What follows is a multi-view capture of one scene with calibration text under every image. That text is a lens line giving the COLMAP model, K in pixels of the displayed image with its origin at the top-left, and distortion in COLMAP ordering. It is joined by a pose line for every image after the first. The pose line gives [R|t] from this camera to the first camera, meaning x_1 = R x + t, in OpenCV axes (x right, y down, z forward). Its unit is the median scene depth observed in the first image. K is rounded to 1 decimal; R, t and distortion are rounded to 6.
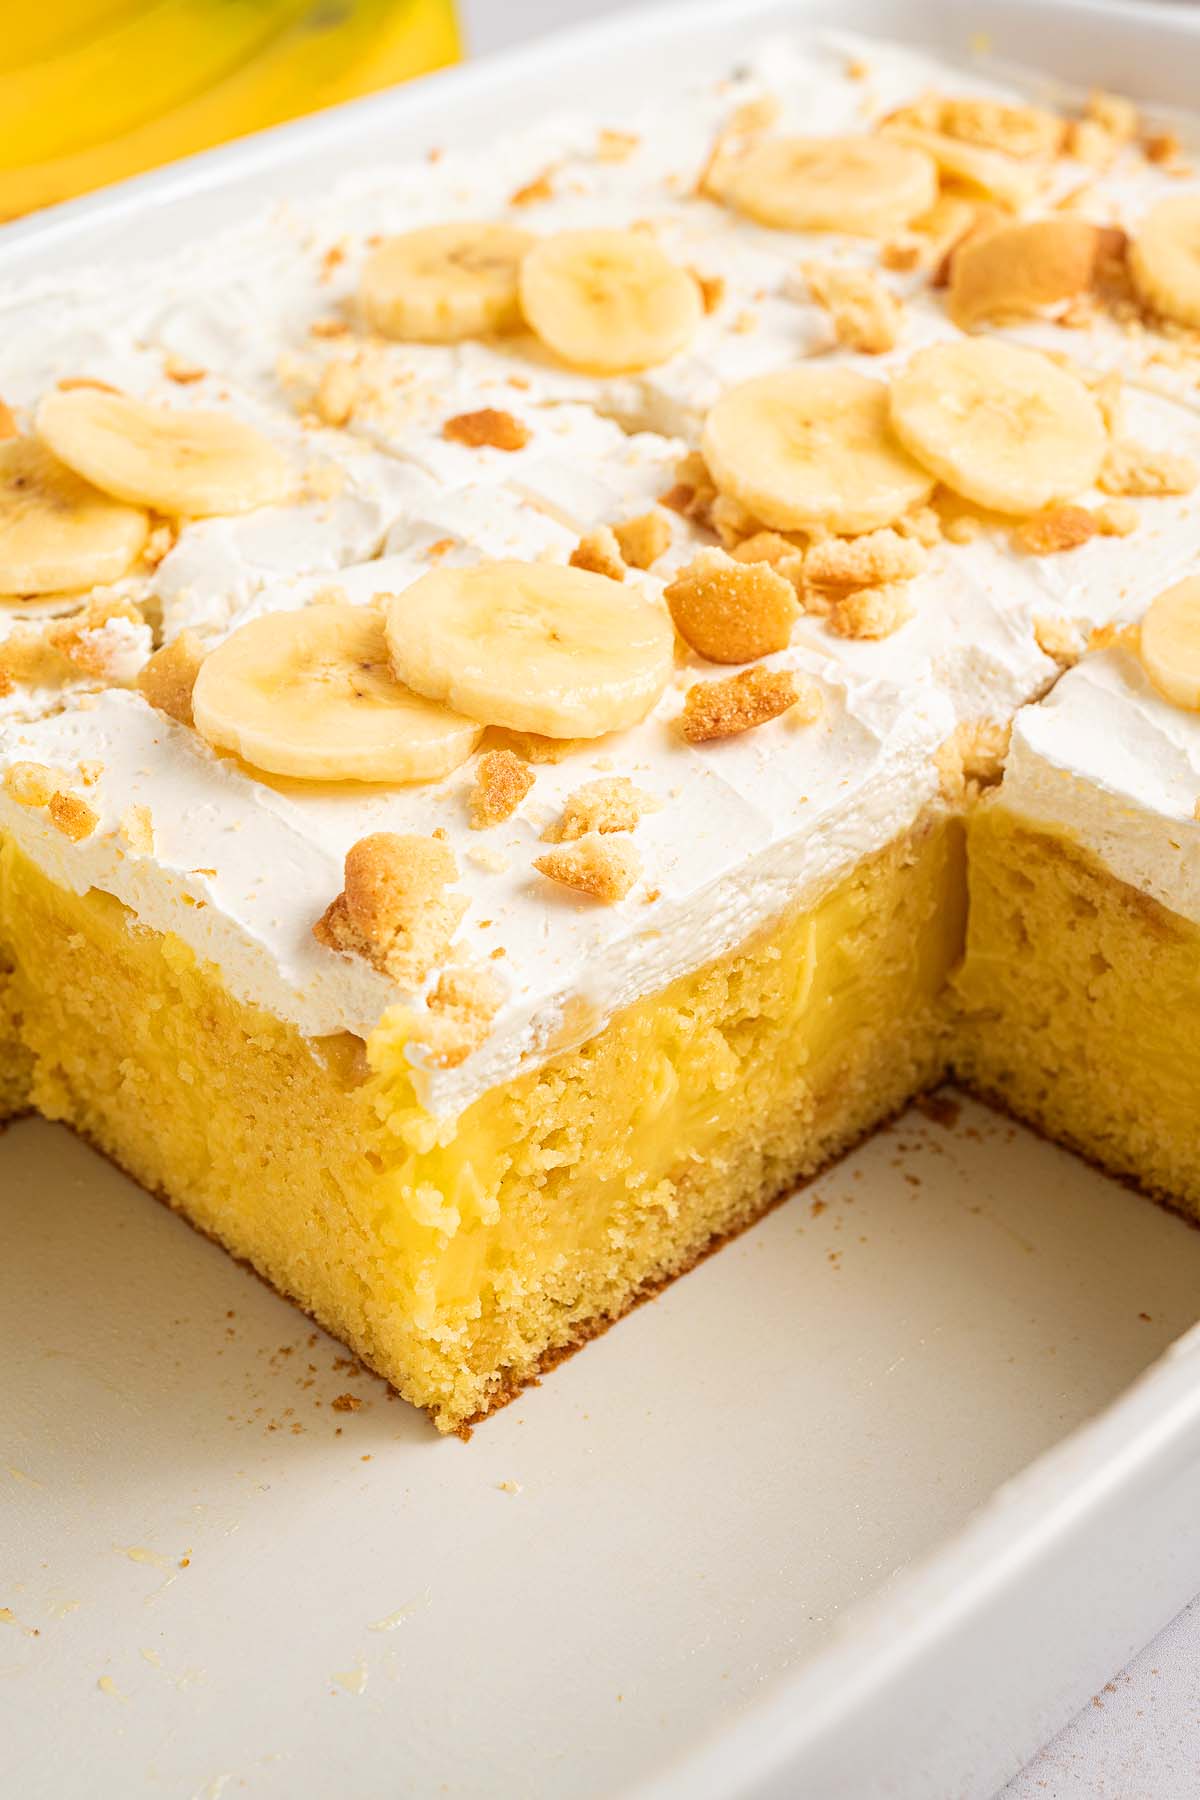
lens RADIAL K [[2821.5, 0, 597.0], [0, 2821.5, 835.7], [0, 0, 1]] dist [-0.035385, -0.021166]
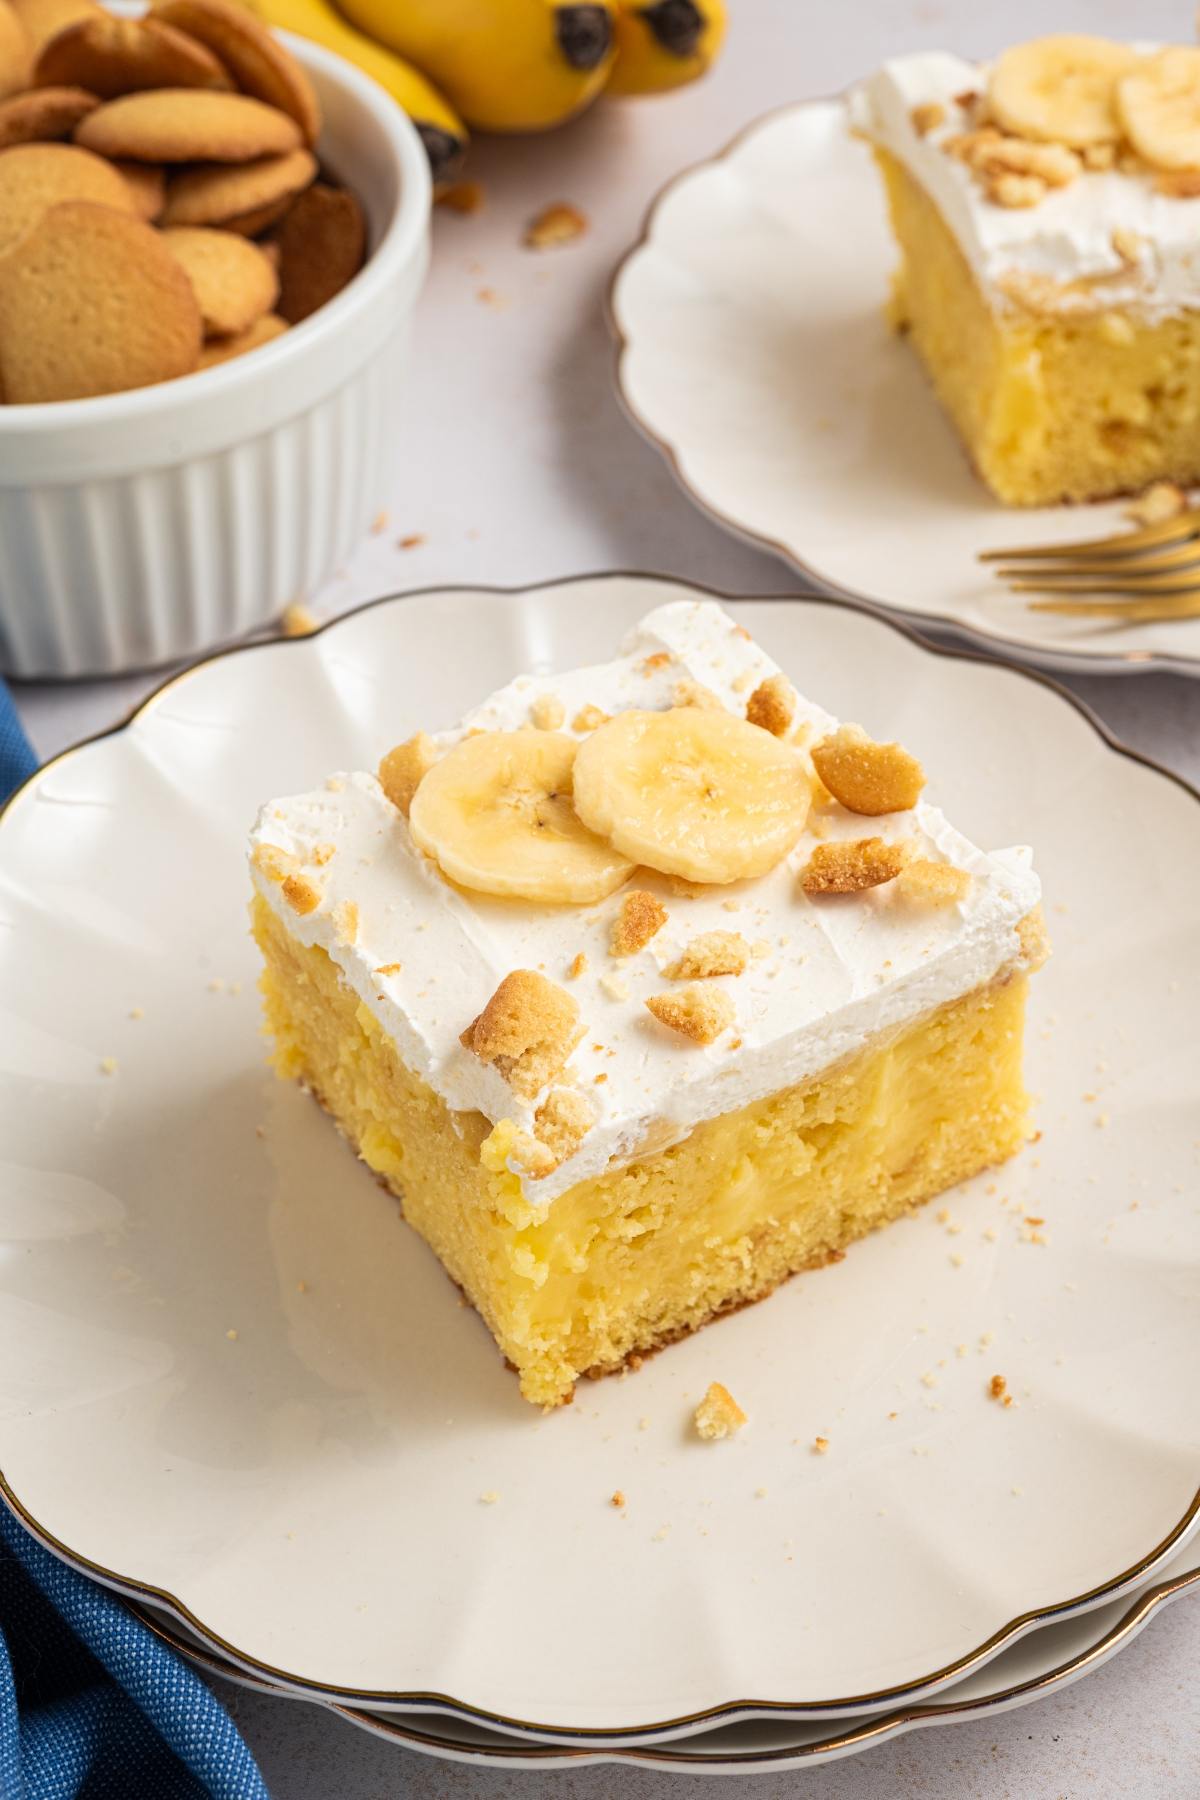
lens RADIAL K [[2821.5, 0, 597.0], [0, 2821.5, 835.7], [0, 0, 1]] dist [-0.035385, -0.021166]
pose [[0.975219, 0.144195, -0.167795, 0.148979], [-0.115605, 0.978775, 0.169219, -0.260180], [0.188634, -0.145628, 0.971190, -0.193081]]
